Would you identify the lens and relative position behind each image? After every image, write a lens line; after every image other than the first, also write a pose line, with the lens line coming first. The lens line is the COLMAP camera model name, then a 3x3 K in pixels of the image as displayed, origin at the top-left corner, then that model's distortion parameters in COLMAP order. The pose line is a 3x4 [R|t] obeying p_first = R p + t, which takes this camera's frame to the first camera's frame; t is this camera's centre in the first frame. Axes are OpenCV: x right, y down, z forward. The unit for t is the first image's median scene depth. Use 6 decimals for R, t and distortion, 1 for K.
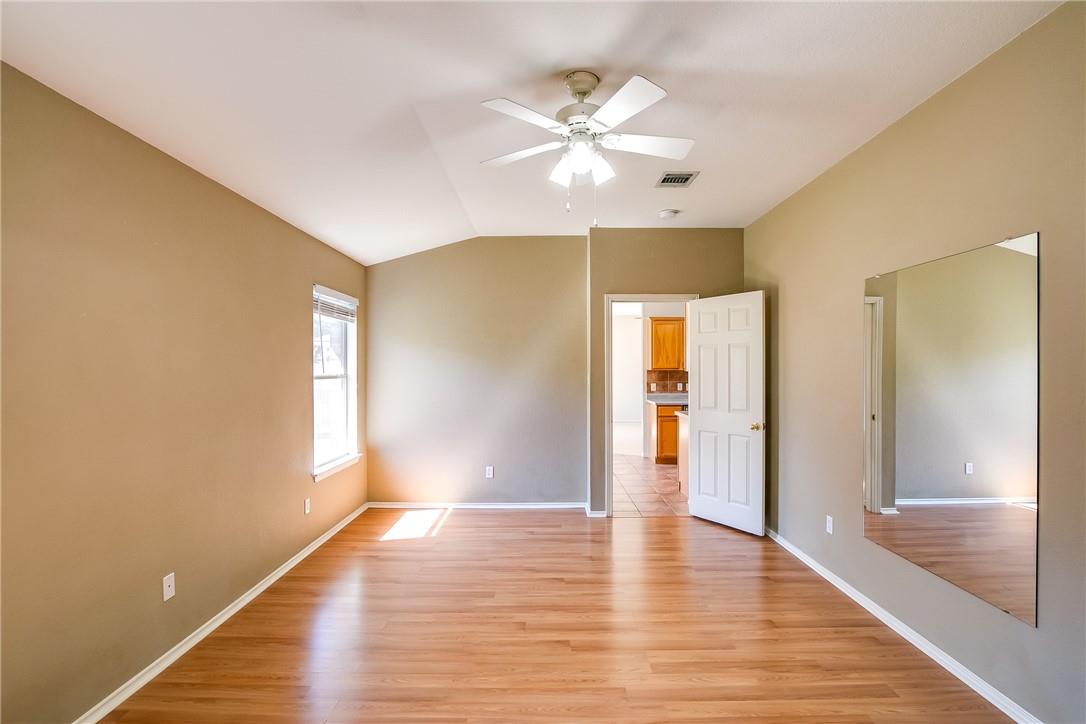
lens RADIAL K [[504.2, 0, 544.9], [0, 504.2, 357.0], [0, 0, 1]] dist [-0.030648, 0.001946]
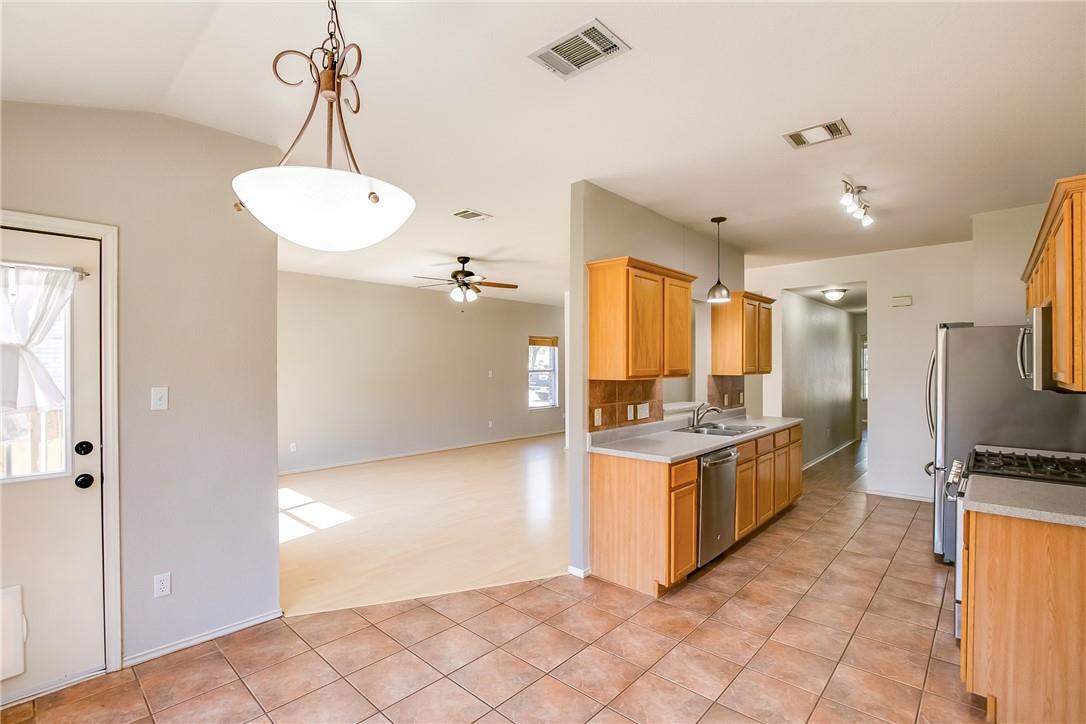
lens RADIAL K [[497.6, 0, 546.5], [0, 497.6, 368.1], [0, 0, 1]] dist [-0.004635, 0.000006]
pose [[0.670219, -0.014720, 0.742017, -0.019481], [-0.001057, 0.999783, 0.020789, 0.000808], [-0.742163, -0.014718, 0.670058, 0.096863]]
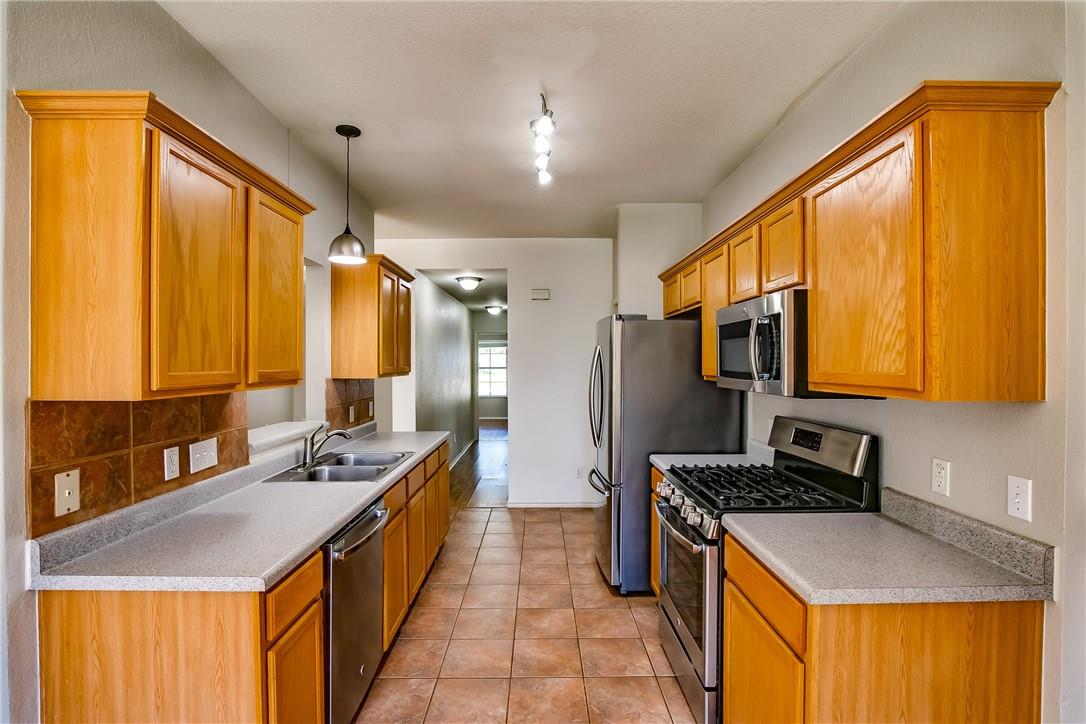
lens RADIAL K [[504.2, 0, 549.4], [0, 504.2, 365.2], [0, 0, 1]] dist [-0.030648, 0.001946]
pose [[-0.030069, -0.013473, 0.999457, 0.004363], [-0.010962, 0.999853, 0.013148, 0.001186], [-0.999488, -0.010561, -0.030212, 0.109515]]
